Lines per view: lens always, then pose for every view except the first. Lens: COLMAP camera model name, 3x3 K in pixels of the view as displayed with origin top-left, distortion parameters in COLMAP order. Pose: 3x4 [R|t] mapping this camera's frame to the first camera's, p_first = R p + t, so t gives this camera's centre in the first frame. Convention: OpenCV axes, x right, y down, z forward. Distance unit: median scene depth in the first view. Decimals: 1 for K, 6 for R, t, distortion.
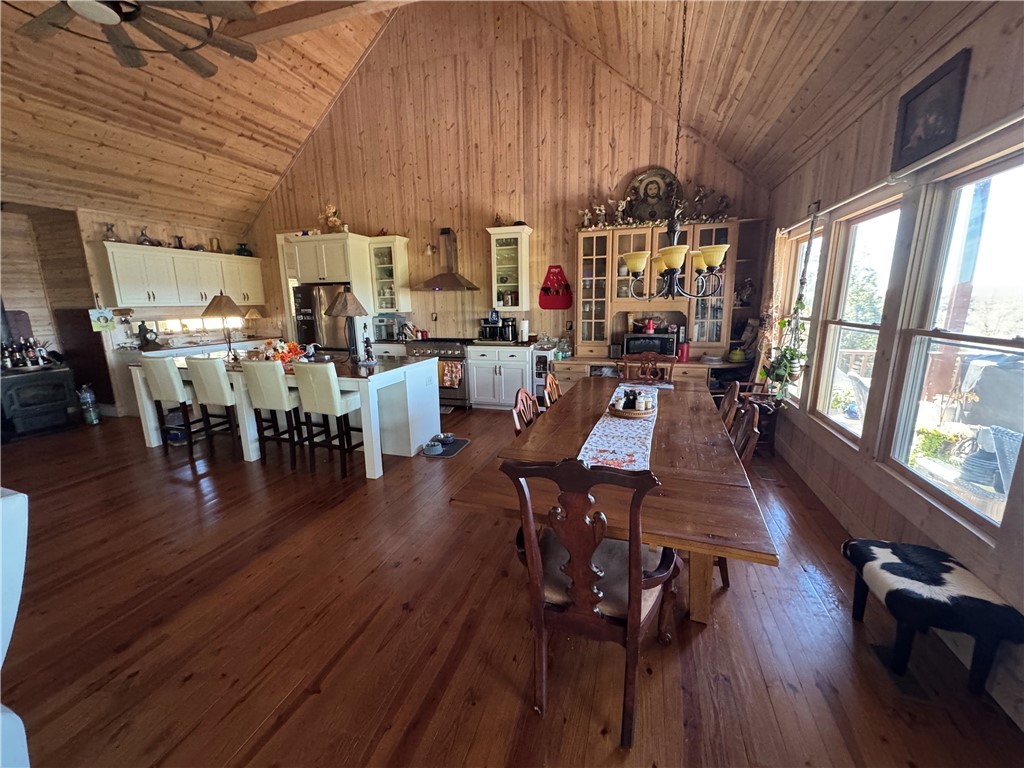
lens RADIAL K [[406.0, 0, 512.0], [0, 406.0, 383.1], [0, 0, 1]] dist [-0.001232, 0.000198]
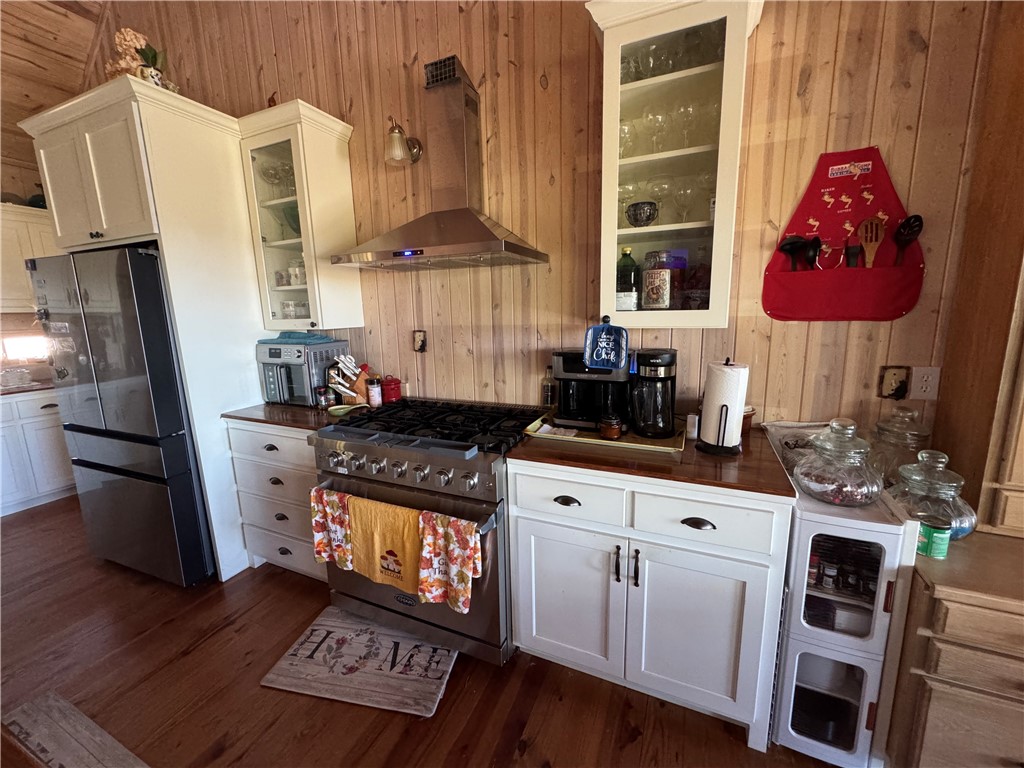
lens RADIAL K [[406.0, 0, 512.7], [0, 406.0, 379.7], [0, 0, 1]] dist [-0.001232, 0.000198]
pose [[0.994374, 0.010473, -0.105409, -0.073063], [-0.012442, 0.999760, -0.018033, -0.129909], [0.105195, 0.019243, 0.994265, 0.685141]]
